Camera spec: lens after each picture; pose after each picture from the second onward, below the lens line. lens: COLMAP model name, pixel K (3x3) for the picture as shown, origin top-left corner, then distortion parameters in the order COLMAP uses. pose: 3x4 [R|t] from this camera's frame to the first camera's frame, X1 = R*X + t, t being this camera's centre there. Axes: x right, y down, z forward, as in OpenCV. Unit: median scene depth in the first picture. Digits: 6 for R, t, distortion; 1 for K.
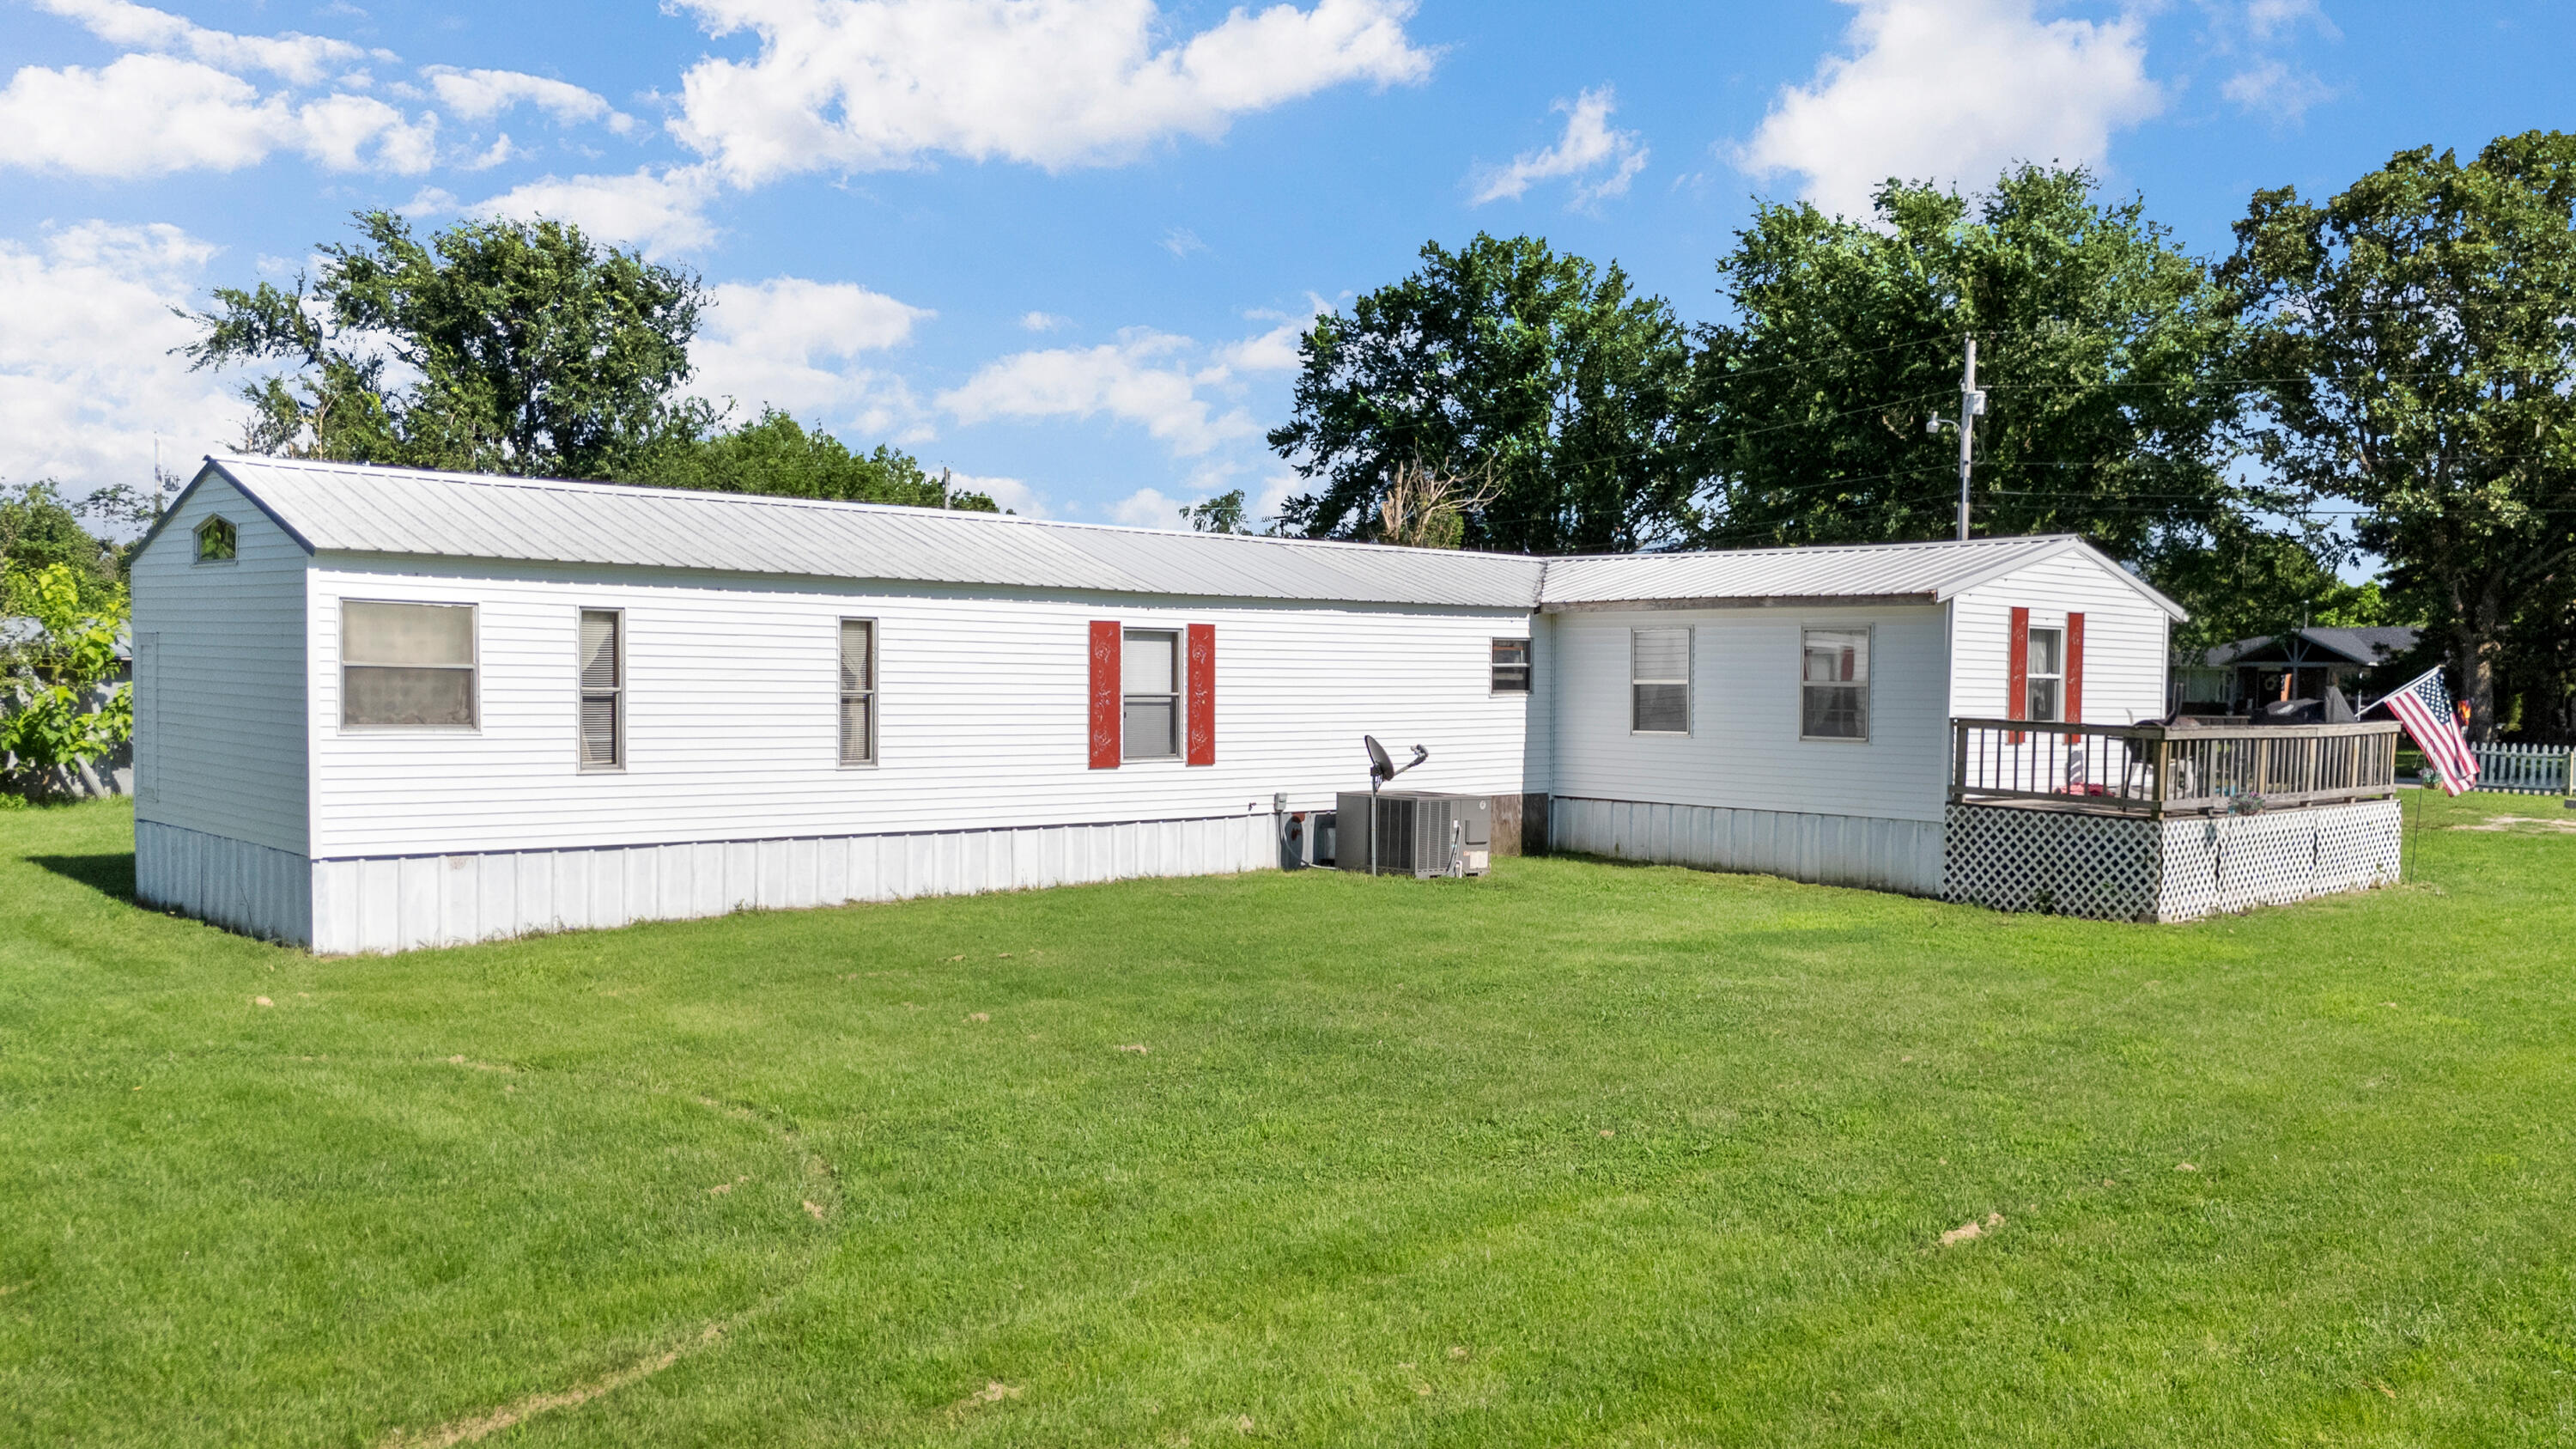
lens RADIAL K [[1998.4, 0, 1288.0], [0, 1998.4, 724.5], [0, 0, 1]] dist [0.052833, -0.055866]
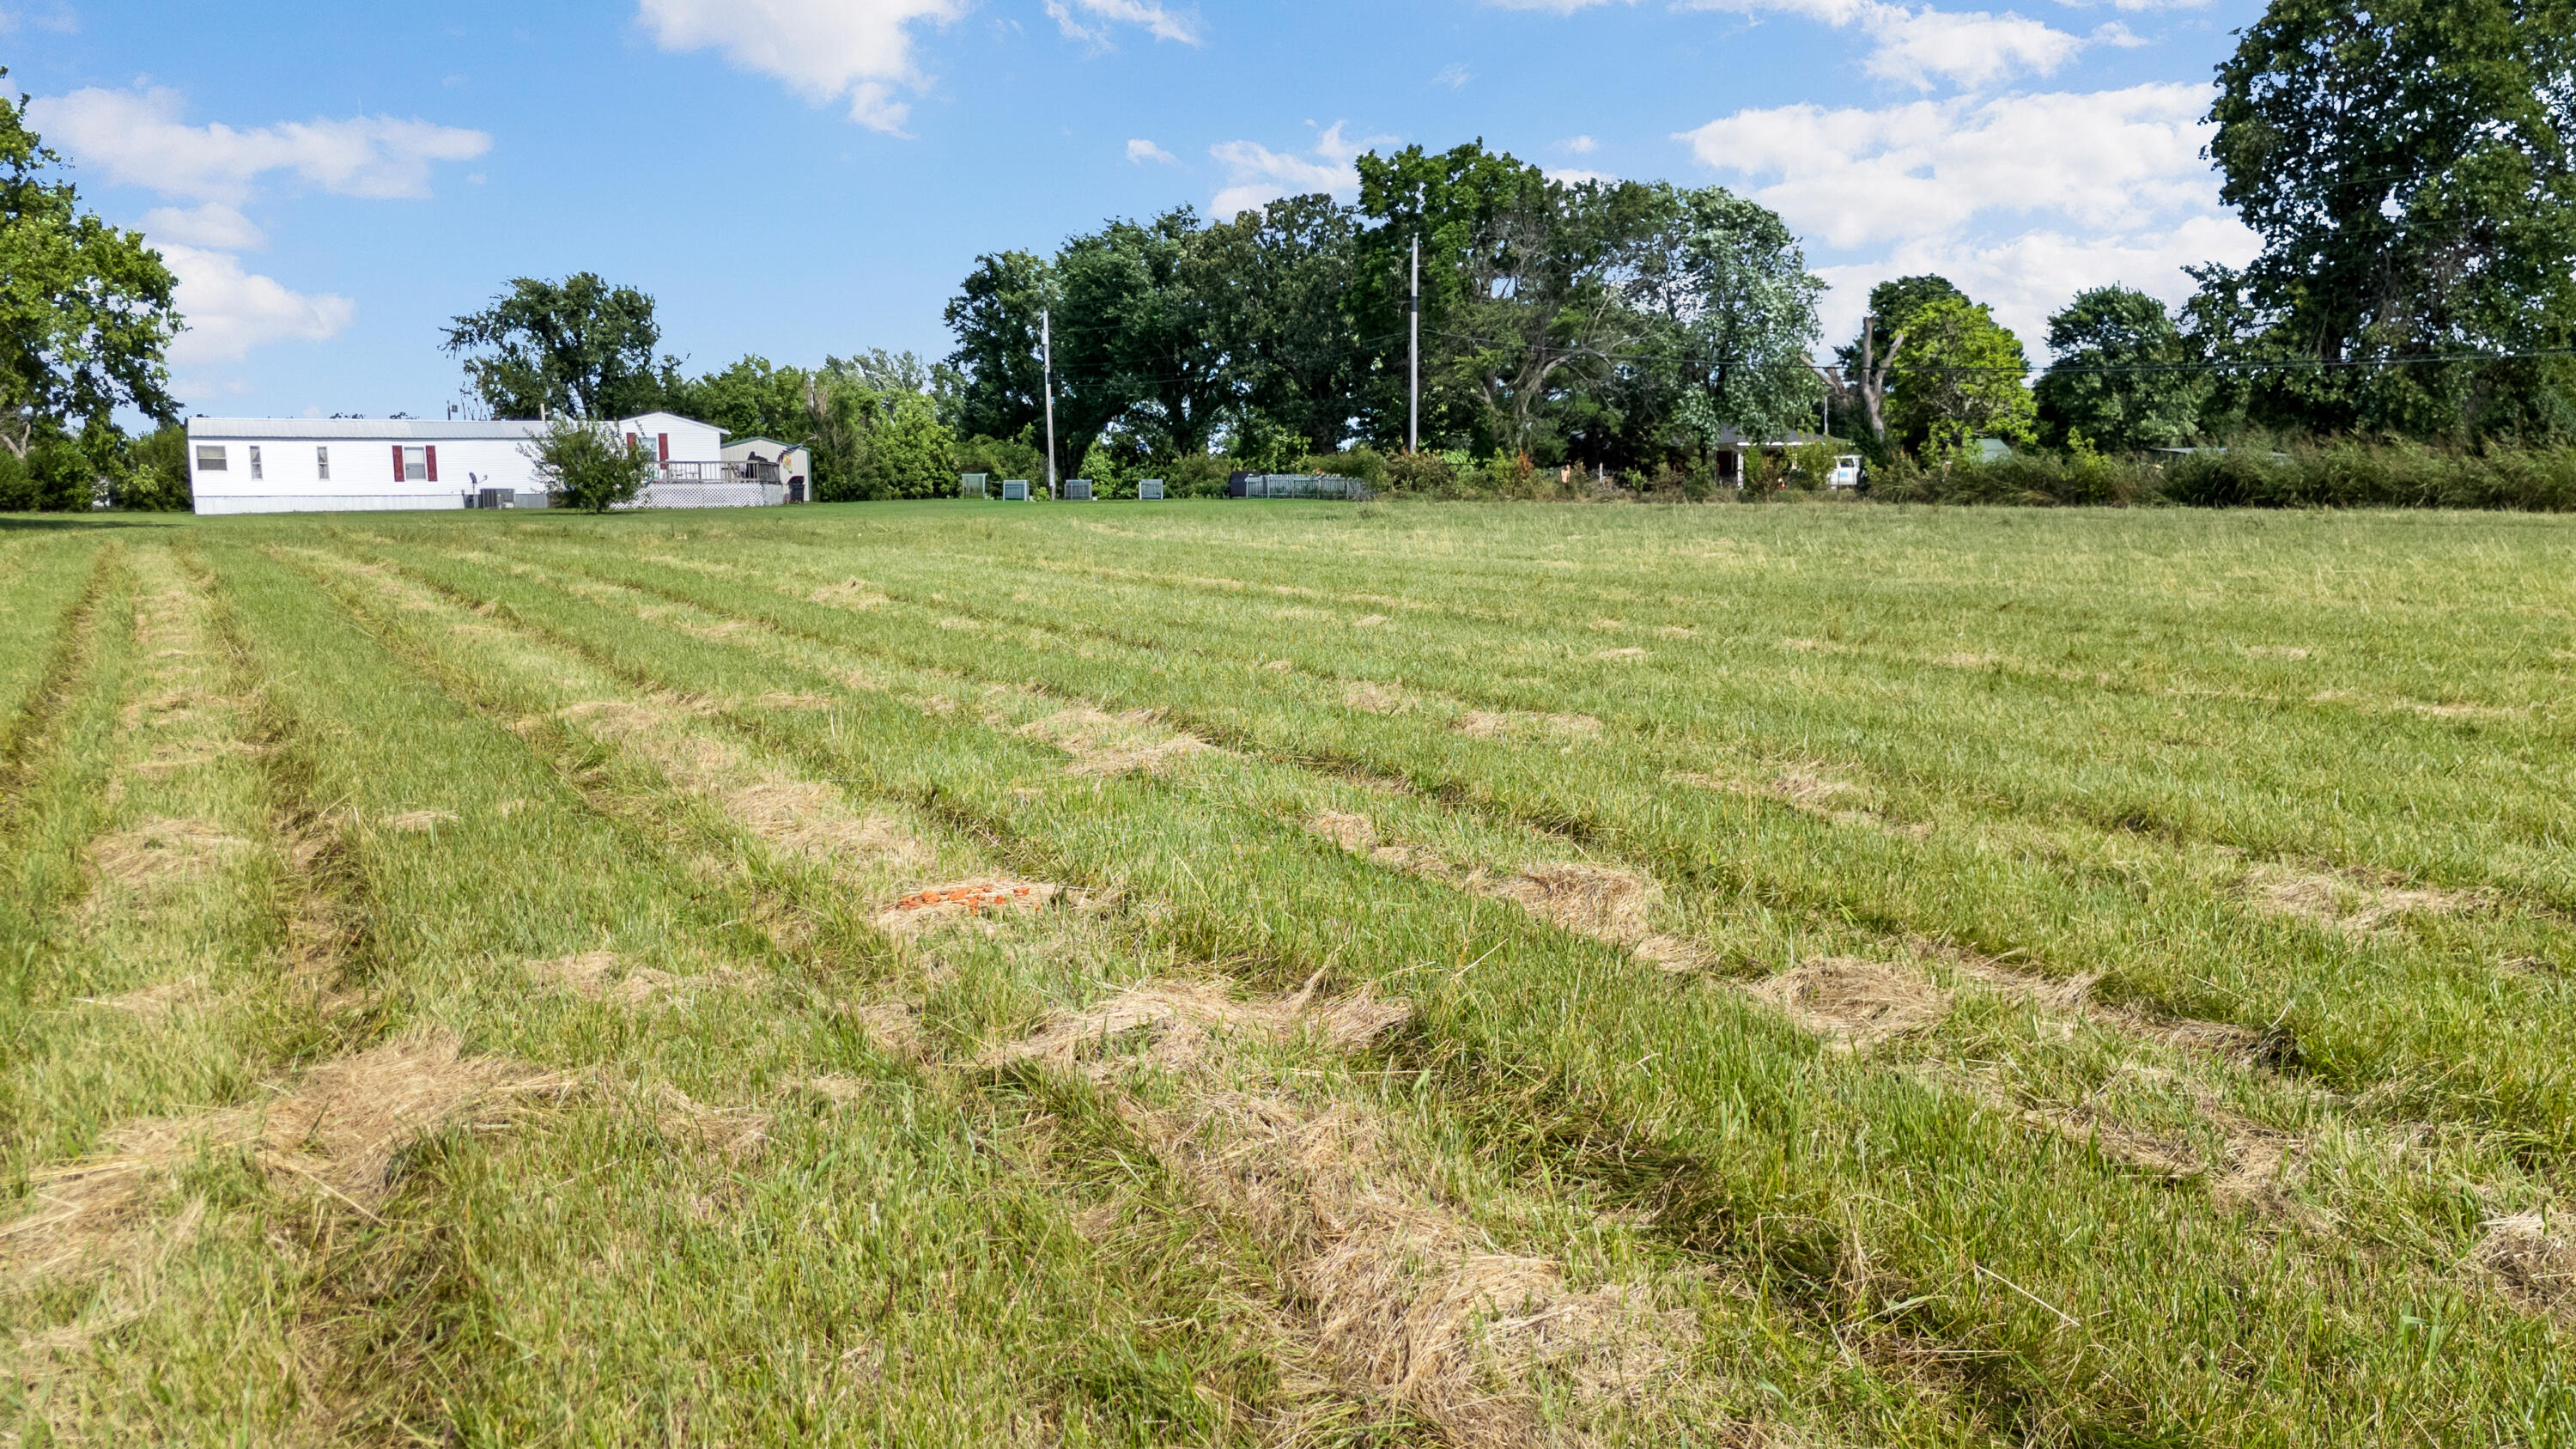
lens RADIAL K [[1998.4, 0, 1288.0], [0, 1998.4, 724.5], [0, 0, 1]] dist [0.052833, -0.055866]
pose [[0.953816, -0.003797, -0.300367, 2.837438], [0.025238, 0.997398, 0.067536, 0.280887], [0.299329, -0.071997, 0.951430, -2.377867]]
